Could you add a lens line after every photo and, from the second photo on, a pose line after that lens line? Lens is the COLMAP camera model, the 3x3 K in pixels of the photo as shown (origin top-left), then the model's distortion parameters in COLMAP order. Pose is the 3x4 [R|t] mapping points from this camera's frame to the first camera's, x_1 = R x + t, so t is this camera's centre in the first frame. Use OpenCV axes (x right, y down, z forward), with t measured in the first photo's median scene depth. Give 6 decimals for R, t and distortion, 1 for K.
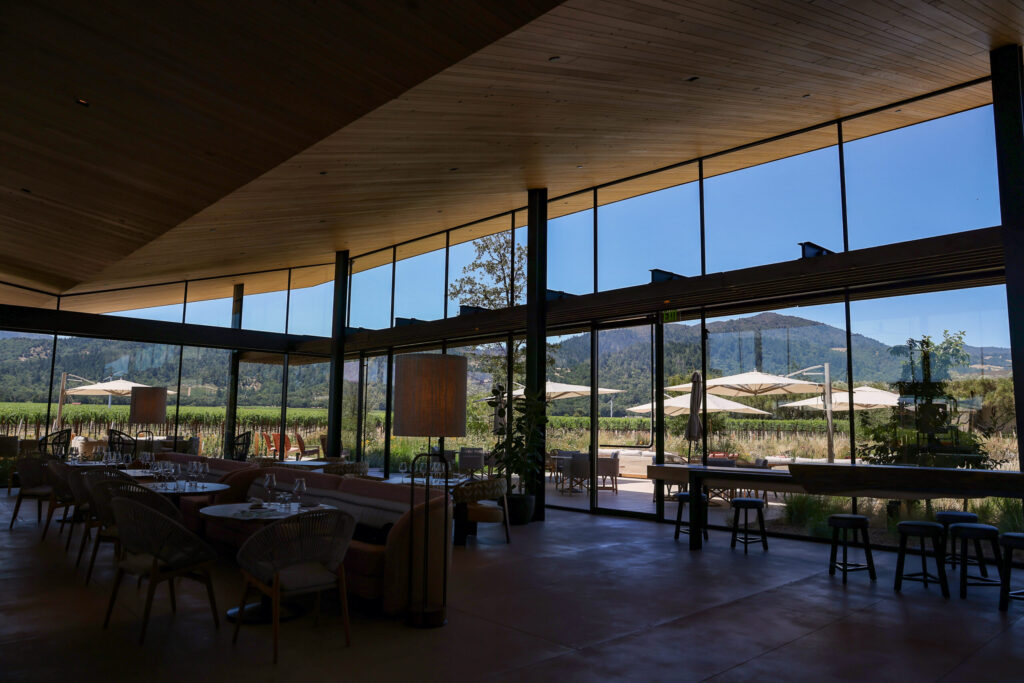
lens RADIAL K [[730.6, 0, 512.0], [0, 730.6, 341.5], [0, 0, 1]] dist [-0.006078, -0.001617]
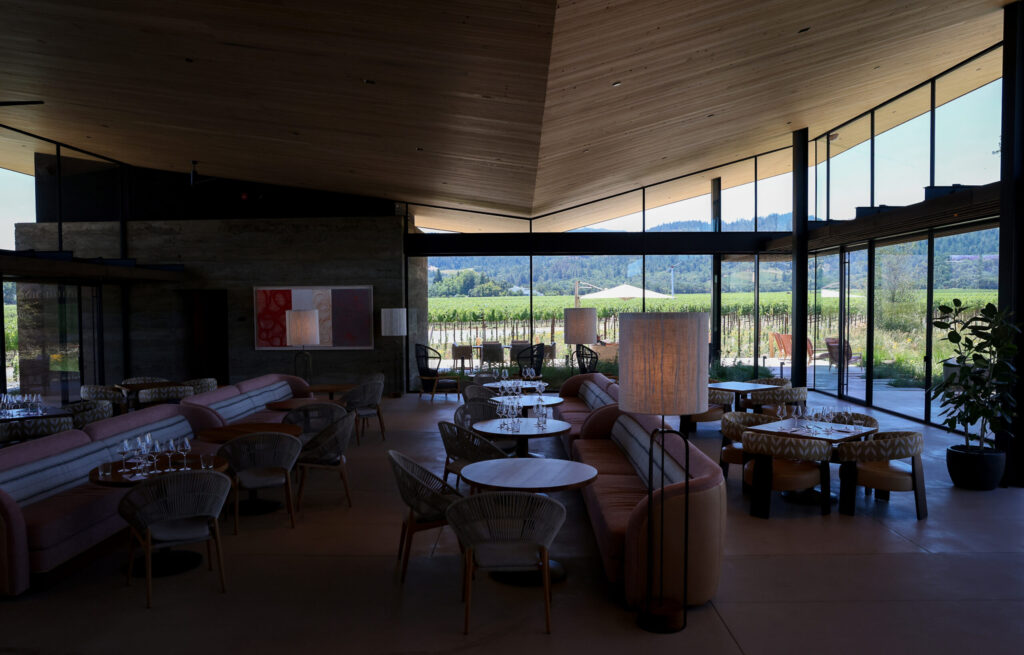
lens RADIAL K [[794.7, 0, 512.0], [0, 794.7, 327.5], [0, 0, 1]] dist [-0.104412, 0.002429]
pose [[0.715846, 0.003918, -0.698247, 0.158854], [0.100567, 0.988980, 0.108651, -0.030719], [0.690978, -0.147998, 0.707563, 0.112606]]
